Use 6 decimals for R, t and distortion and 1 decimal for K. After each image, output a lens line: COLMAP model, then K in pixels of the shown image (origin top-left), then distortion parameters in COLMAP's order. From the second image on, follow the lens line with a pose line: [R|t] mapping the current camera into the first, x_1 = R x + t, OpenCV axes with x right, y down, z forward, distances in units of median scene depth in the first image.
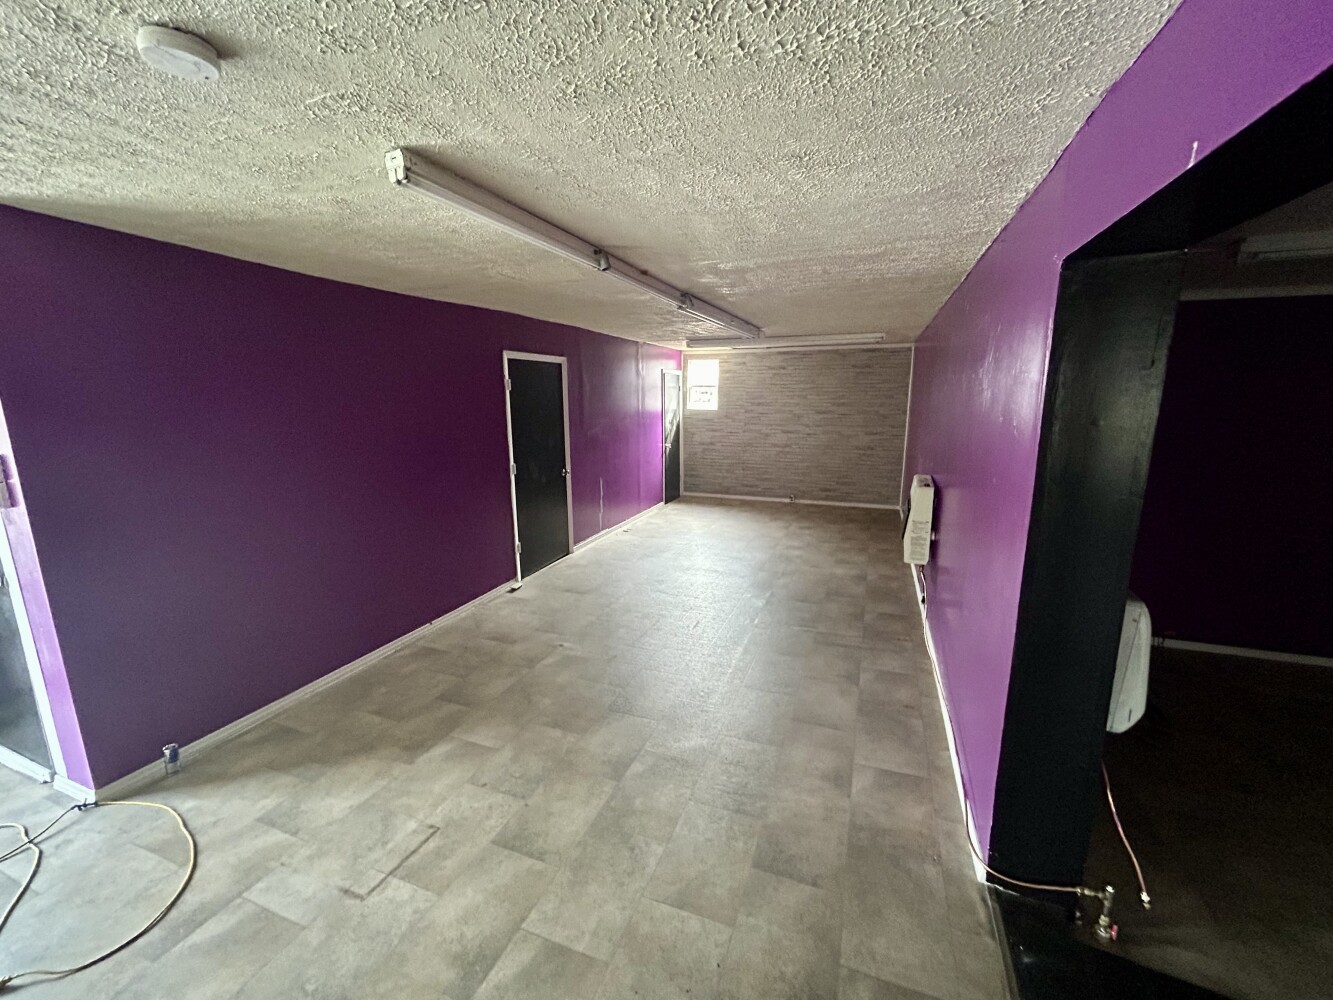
lens RADIAL K [[542.2, 0, 661.1], [0, 542.2, 496.0], [0, 0, 1]] dist [-0.001371, 0.001342]
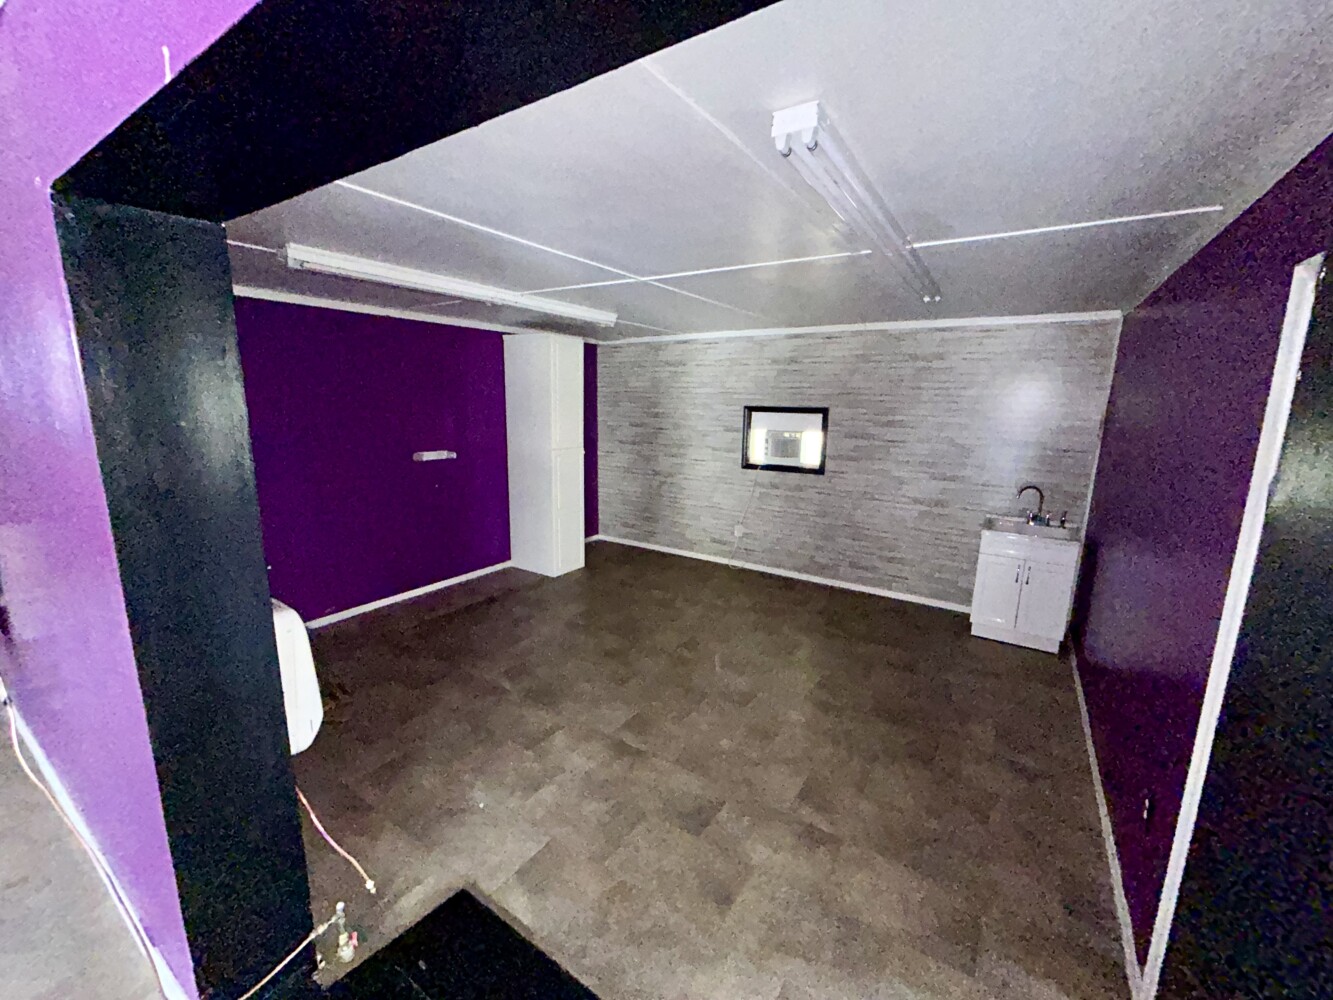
lens RADIAL K [[542.2, 0, 660.9], [0, 542.2, 497.2], [0, 0, 1]] dist [-0.001371, 0.001342]
pose [[0.192013, -0.182606, 0.964254, 0.136059], [0.165943, 0.974430, 0.151489, -0.029027], [-0.967261, 0.130923, 0.217405, 0.139879]]
